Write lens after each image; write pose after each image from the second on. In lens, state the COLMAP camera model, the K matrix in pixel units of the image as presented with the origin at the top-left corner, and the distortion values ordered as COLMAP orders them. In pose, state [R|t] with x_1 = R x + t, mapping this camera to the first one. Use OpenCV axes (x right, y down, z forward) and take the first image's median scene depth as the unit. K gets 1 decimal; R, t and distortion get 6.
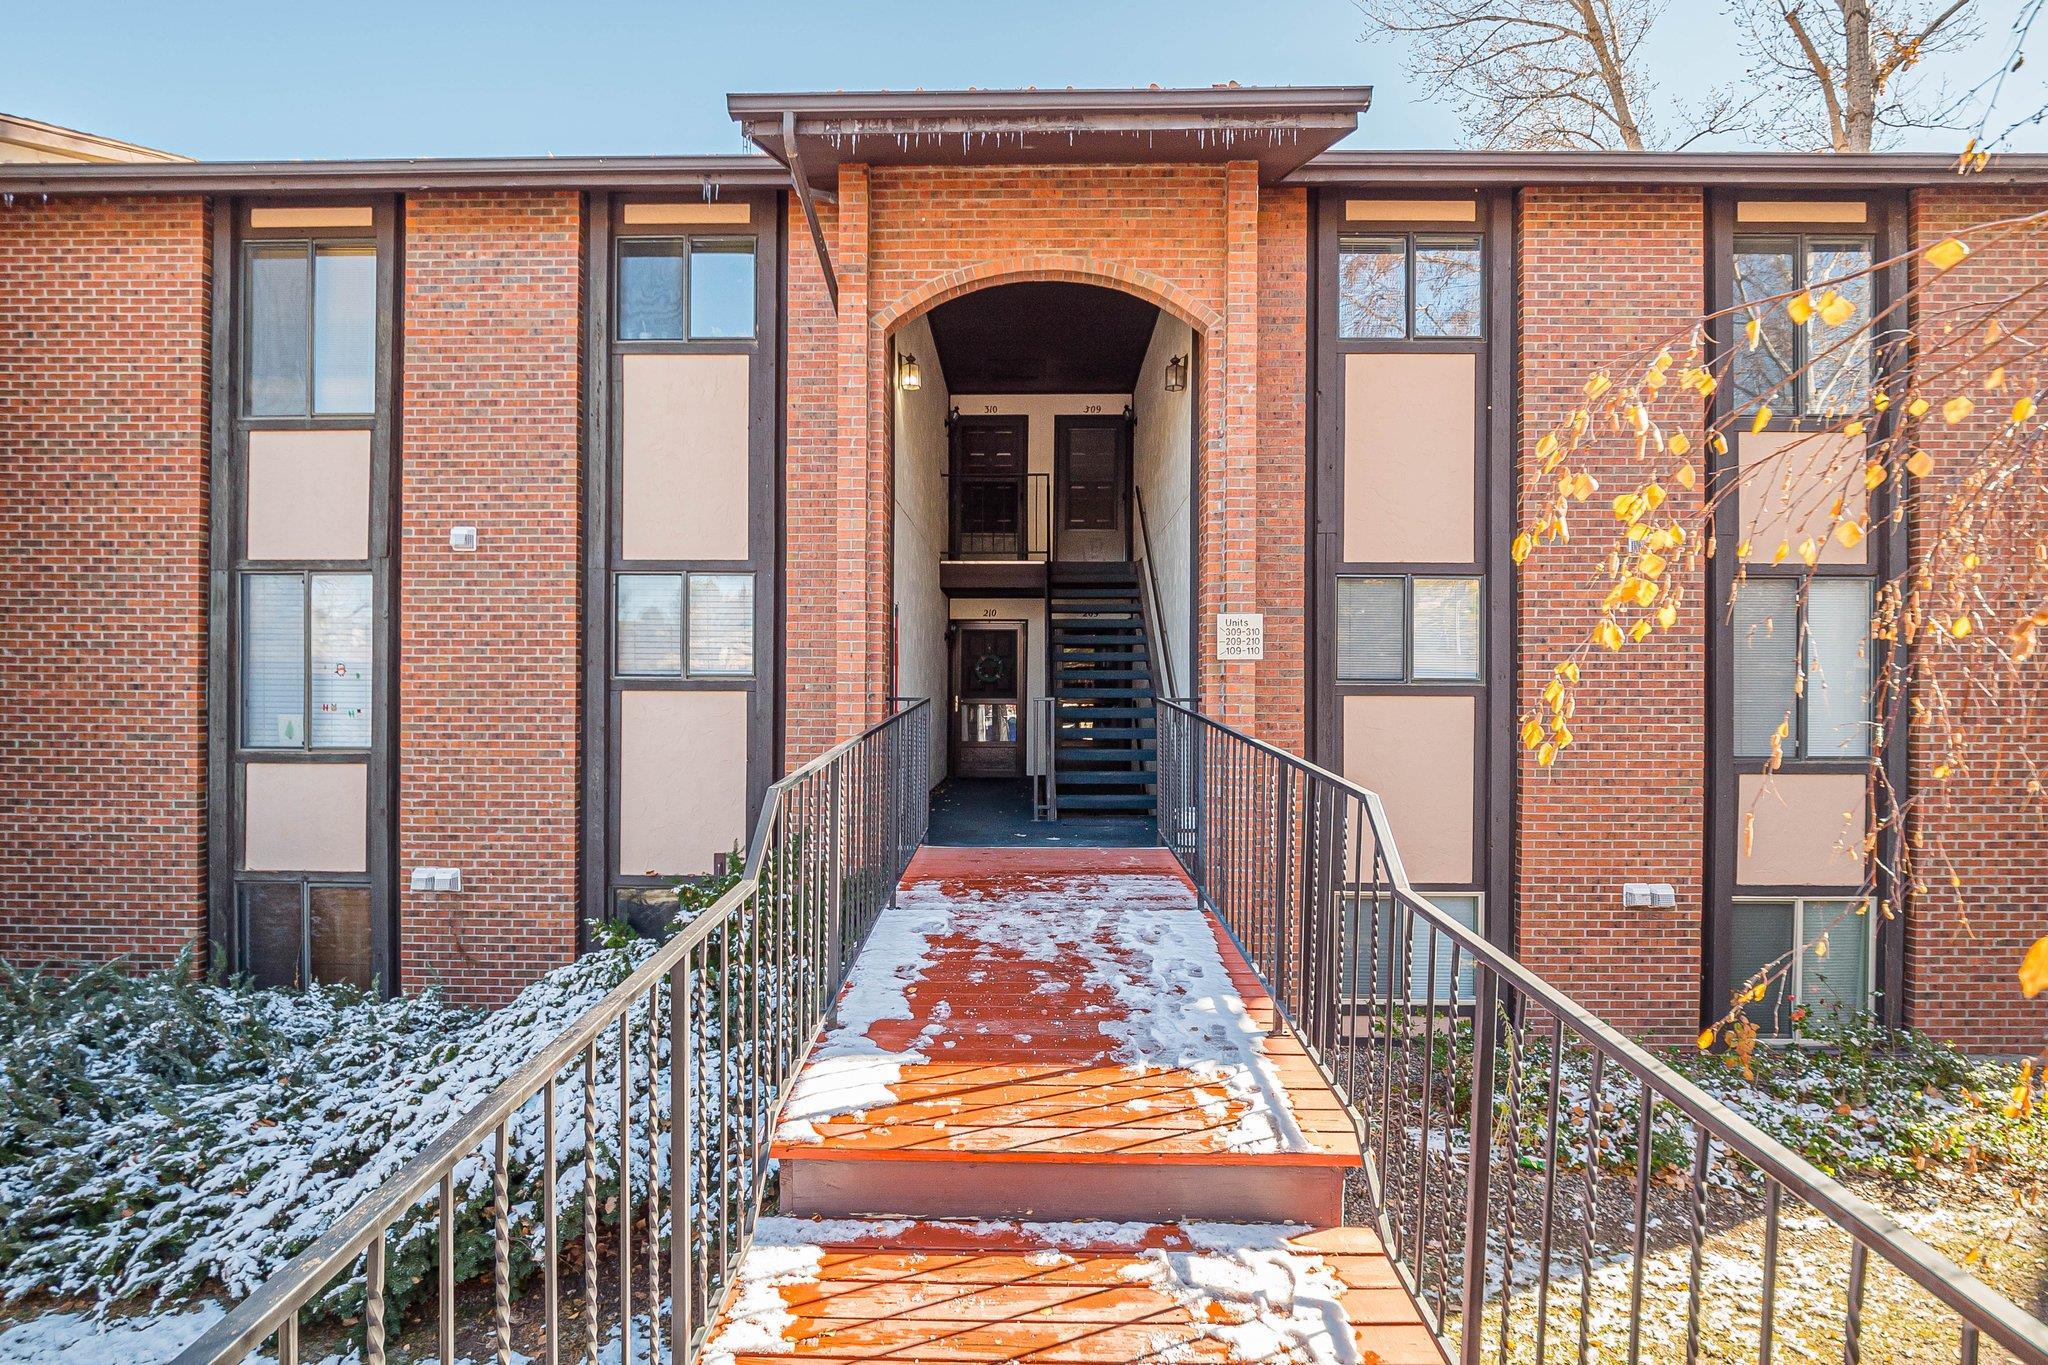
lens RADIAL K [[1008.9, 0, 986.0], [0, 1008.9, 709.2], [0, 0, 1]] dist [-0.009815, -0.002034]
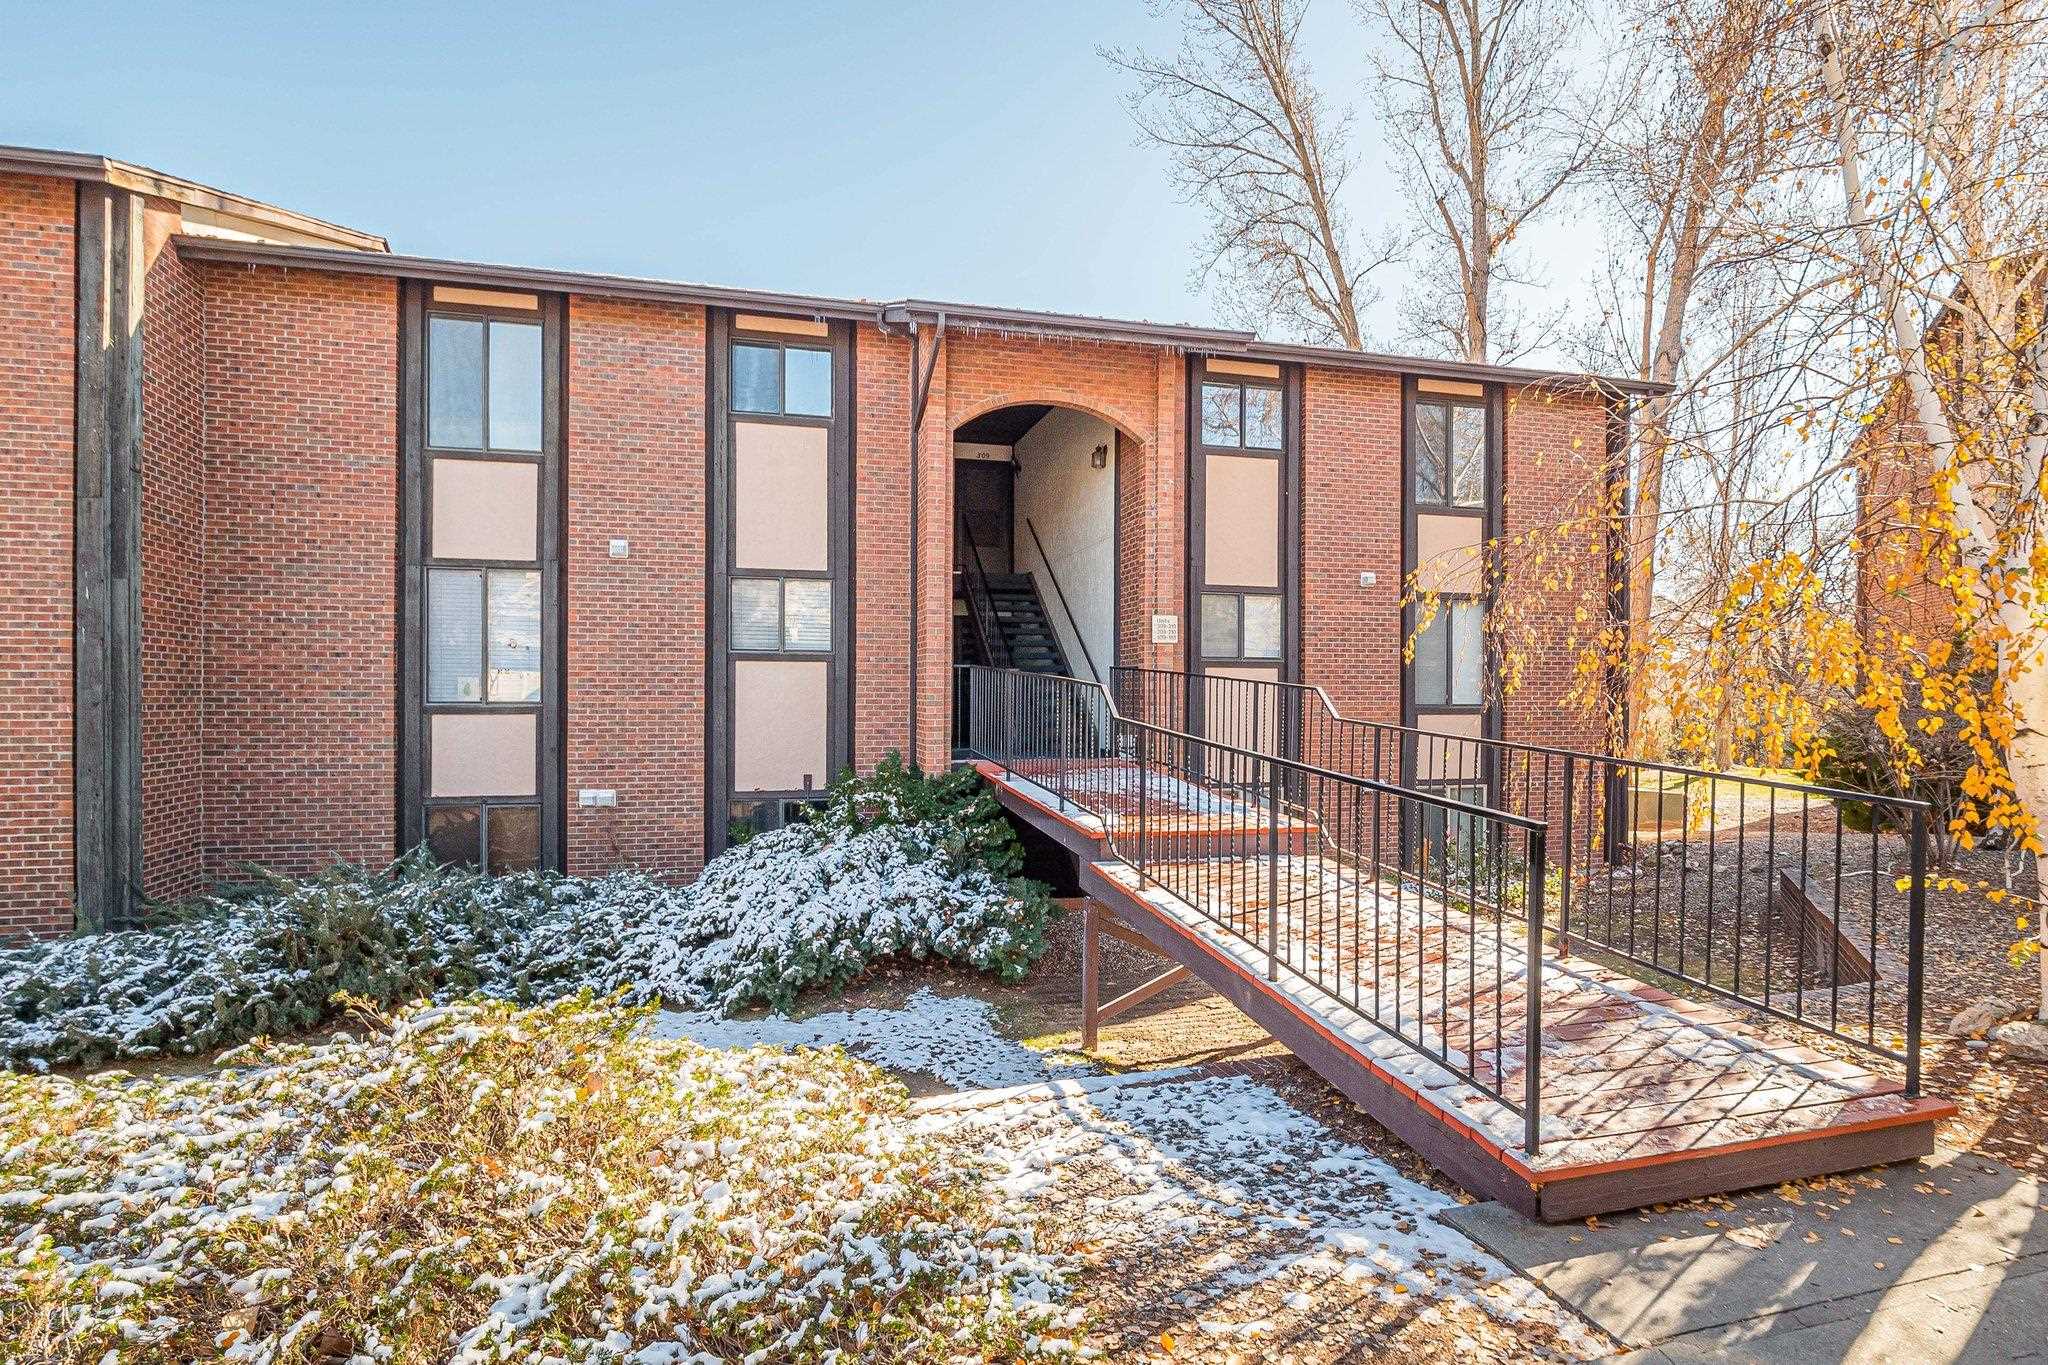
lens RADIAL K [[927.0, 0, 1021.3], [0, 927.0, 698.0], [0, 0, 1]] dist [-0.003719, -0.001102]
pose [[0.966728, -0.002637, 0.255794, -0.310731], [0.002340, 0.999996, 0.001466, 0.033163], [-0.255797, -0.000819, 0.966730, -0.358228]]
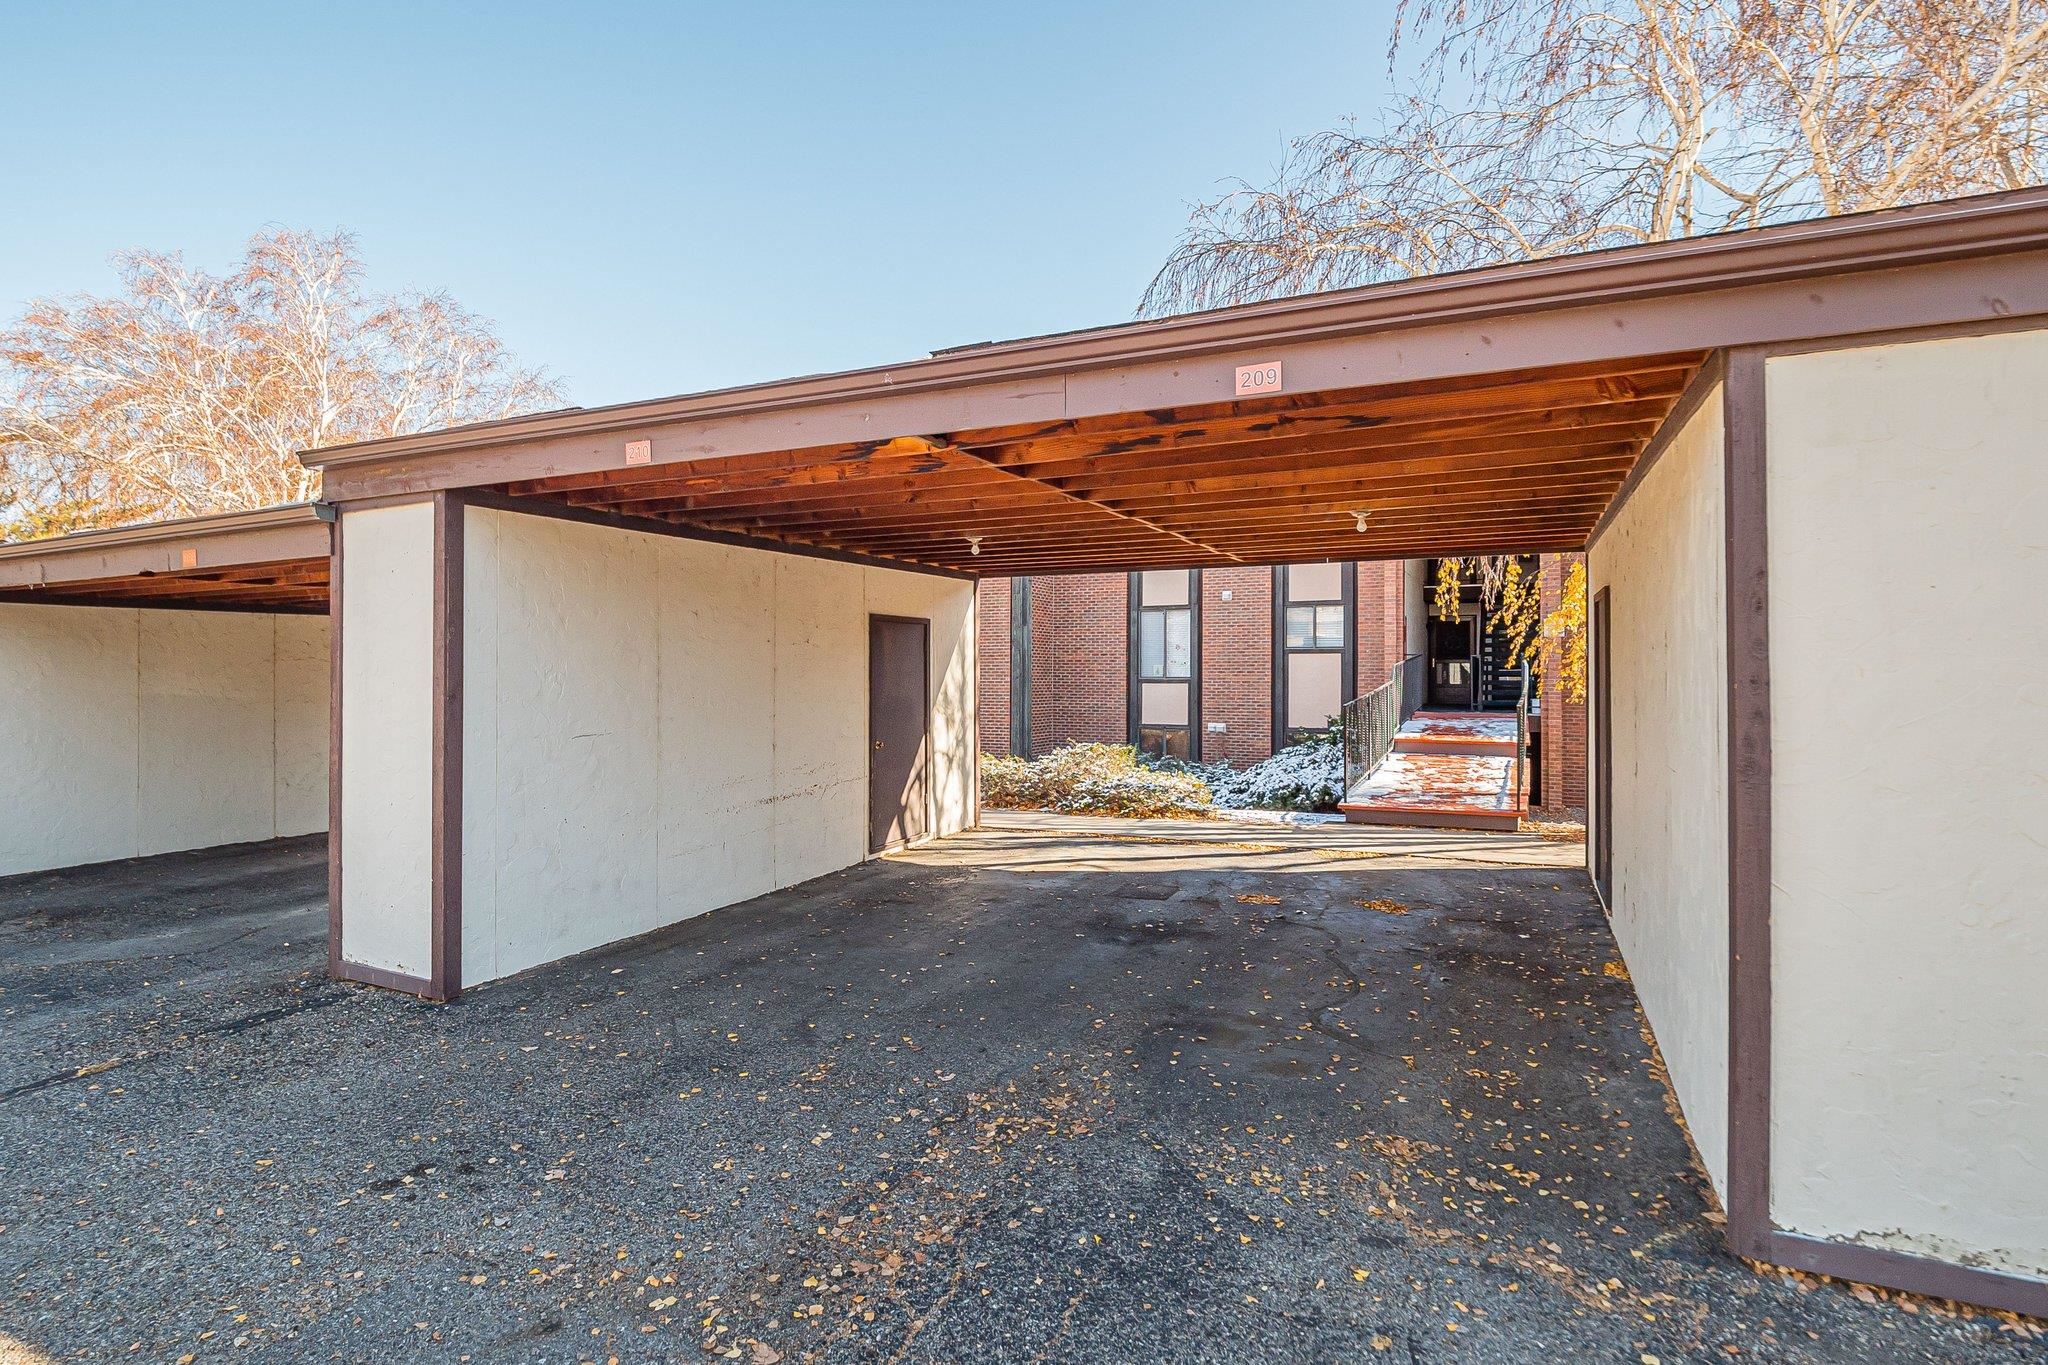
lens RADIAL K [[1008.9, 0, 1017.5], [0, 1008.9, 674.9], [0, 0, 1]] dist [-0.009815, -0.002034]
pose [[0.912470, -0.003912, -0.409125, 0.048276], [0.003430, 0.999992, -0.001910, 0.036863], [0.409130, 0.000340, 0.912476, -1.572542]]
